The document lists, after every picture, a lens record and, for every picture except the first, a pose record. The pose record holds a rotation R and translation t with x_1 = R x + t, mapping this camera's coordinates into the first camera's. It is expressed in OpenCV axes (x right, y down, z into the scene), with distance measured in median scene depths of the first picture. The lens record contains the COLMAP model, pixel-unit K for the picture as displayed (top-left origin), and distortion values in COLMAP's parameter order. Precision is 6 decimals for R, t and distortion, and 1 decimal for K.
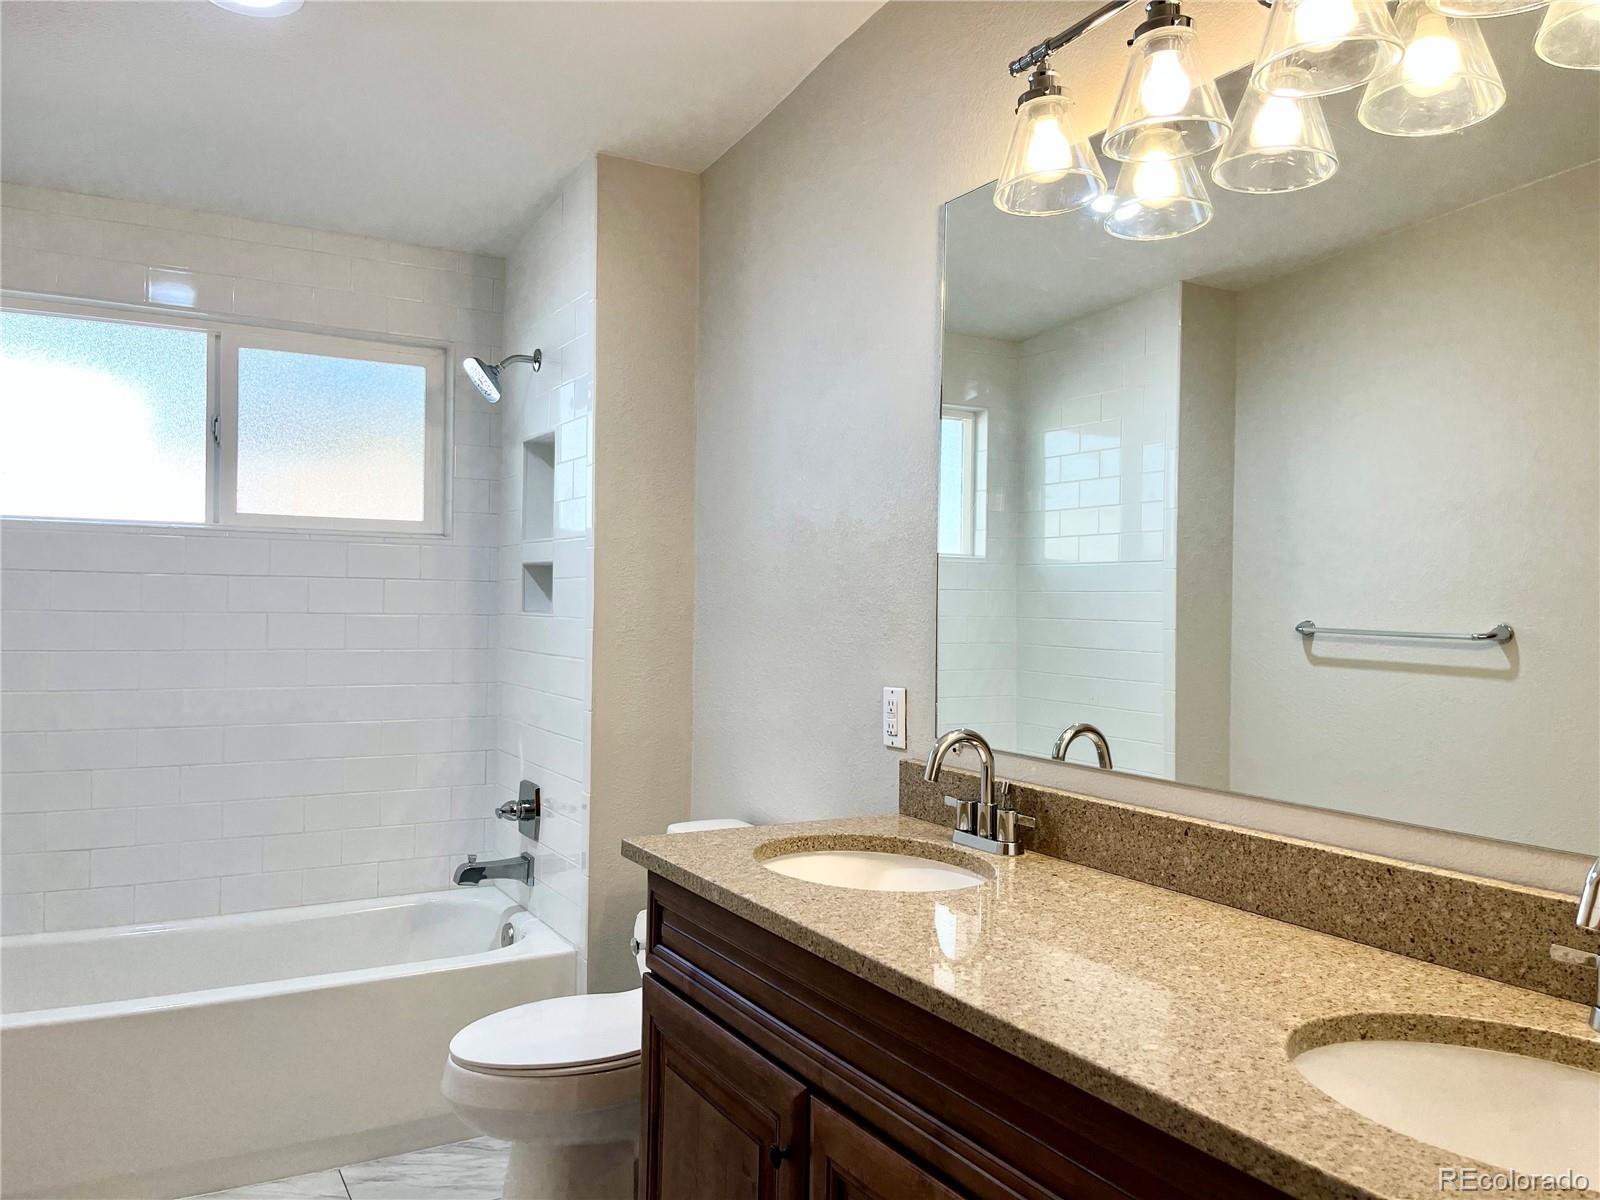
lens RADIAL K [[1231.5, 0, 800.0], [0, 1231.5, 600.0], [0, 0, 1]] dist [0.041122, 0.000541]
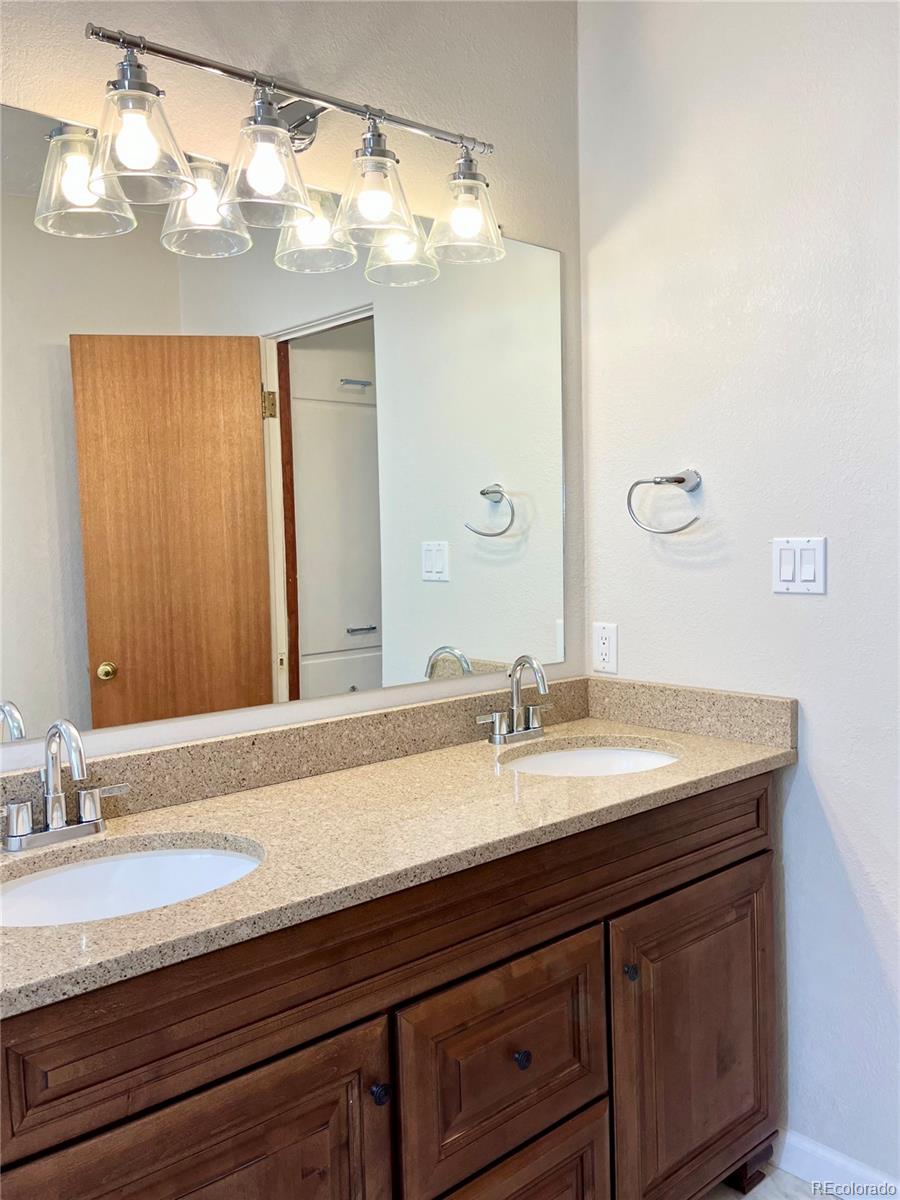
lens RADIAL K [[1061.0, 0, 450.0], [0, 1061.0, 600.0], [0, 0, 1]] dist [0.032569, -0.001469]
pose [[-0.239218, -0.066056, 0.968716, -0.875531], [0.017185, 0.997239, 0.072245, -0.046062], [-0.970814, 0.033930, -0.237422, 1.115577]]
